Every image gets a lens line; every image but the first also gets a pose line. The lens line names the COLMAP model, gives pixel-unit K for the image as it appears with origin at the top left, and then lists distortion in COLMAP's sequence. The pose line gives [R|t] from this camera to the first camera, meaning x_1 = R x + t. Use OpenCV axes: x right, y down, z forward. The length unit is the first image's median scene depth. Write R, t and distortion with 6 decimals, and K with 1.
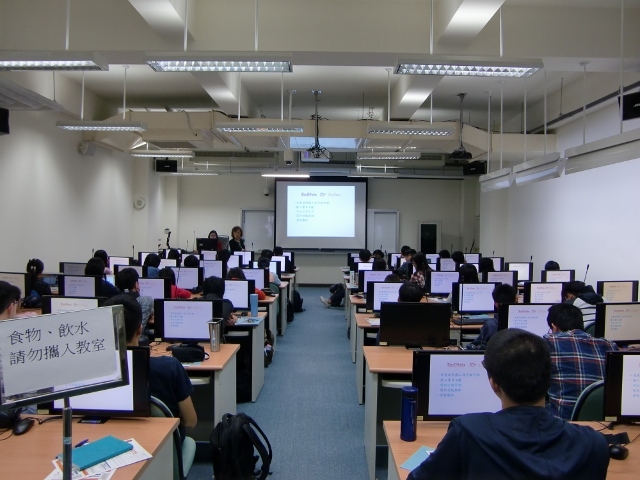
lens RADIAL K [[501.0, 0, 320.0], [0, 501.0, 240.0], [0, 0, 1]] dist [-0.109890, 0.090905]
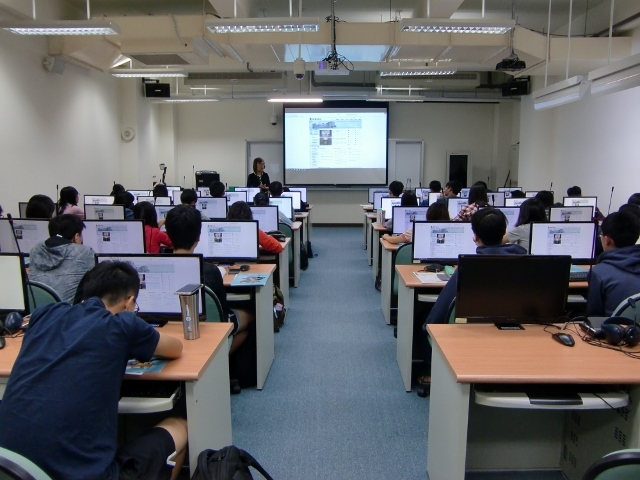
lens RADIAL K [[501.0, 0, 320.0], [0, 501.0, 240.0], [0, 0, 1]] dist [-0.109890, 0.090905]
pose [[0.999744, -0.009934, -0.020317, -0.015523], [0.012323, 0.992570, 0.121047, 0.012588], [0.018964, -0.121267, 0.992439, 0.165746]]
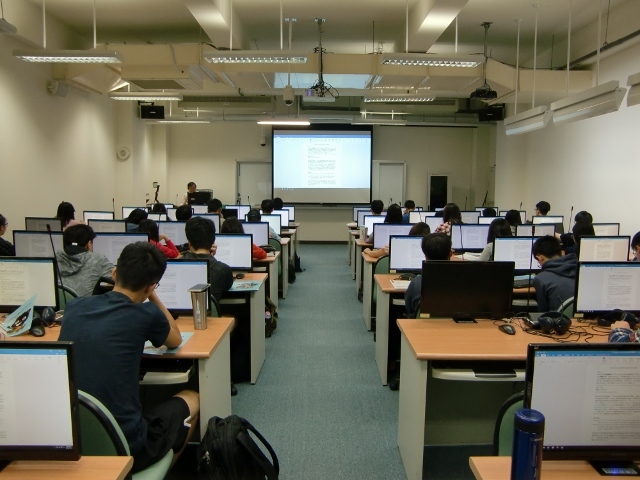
lens RADIAL K [[501.0, 0, 320.0], [0, 501.0, 240.0], [0, 0, 1]] dist [-0.109890, 0.090905]
pose [[0.999960, -0.005107, 0.007373, -0.015437], [0.004475, 0.996505, 0.083416, 0.012855], [-0.007773, -0.083379, 0.996488, 0.110823]]
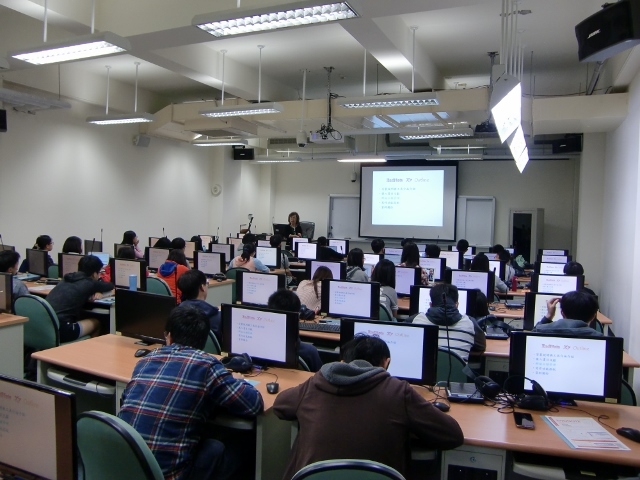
lens RADIAL K [[501.0, 0, 320.0], [0, 501.0, 240.0], [0, 0, 1]] dist [-0.109890, 0.090905]
pose [[0.914565, 0.032534, -0.403129, 0.364414], [-0.024416, 0.999383, 0.025262, 0.001468], [0.403702, -0.013261, 0.914794, 0.136890]]
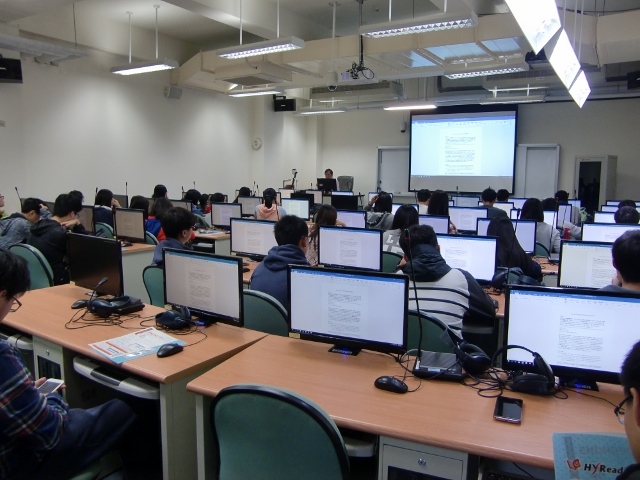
lens RADIAL K [[501.0, 0, 320.0], [0, 501.0, 240.0], [0, 0, 1]] dist [-0.109890, 0.090905]
pose [[0.851891, 0.063878, -0.519809, 0.391496], [-0.010673, 0.994445, 0.104714, 0.019951], [0.523611, -0.083657, 0.847840, 0.228213]]
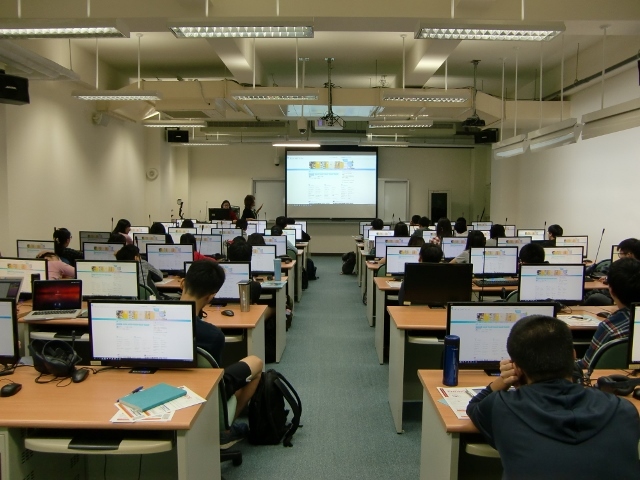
lens RADIAL K [[501.0, 0, 320.0], [0, 501.0, 240.0], [0, 0, 1]] dist [-0.109890, 0.090905]
pose [[0.999922, -0.006008, -0.010976, -0.017438], [0.006613, 0.998413, 0.055918, 0.007704], [0.010623, -0.055986, 0.998375, -0.010748]]
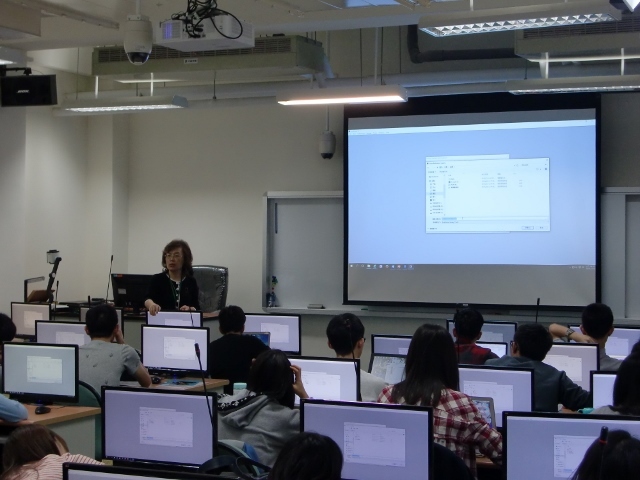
lens RADIAL K [[1220.5, 0, 320.0], [0, 1220.5, 240.0], [0, 0, 1]] dist [0.004297, -0.313095]
pose [[0.919013, -0.009658, -0.394108, 0.383874], [-0.001308, 0.999620, -0.027546, -0.006600], [0.394224, 0.025831, 0.918651, 0.283079]]
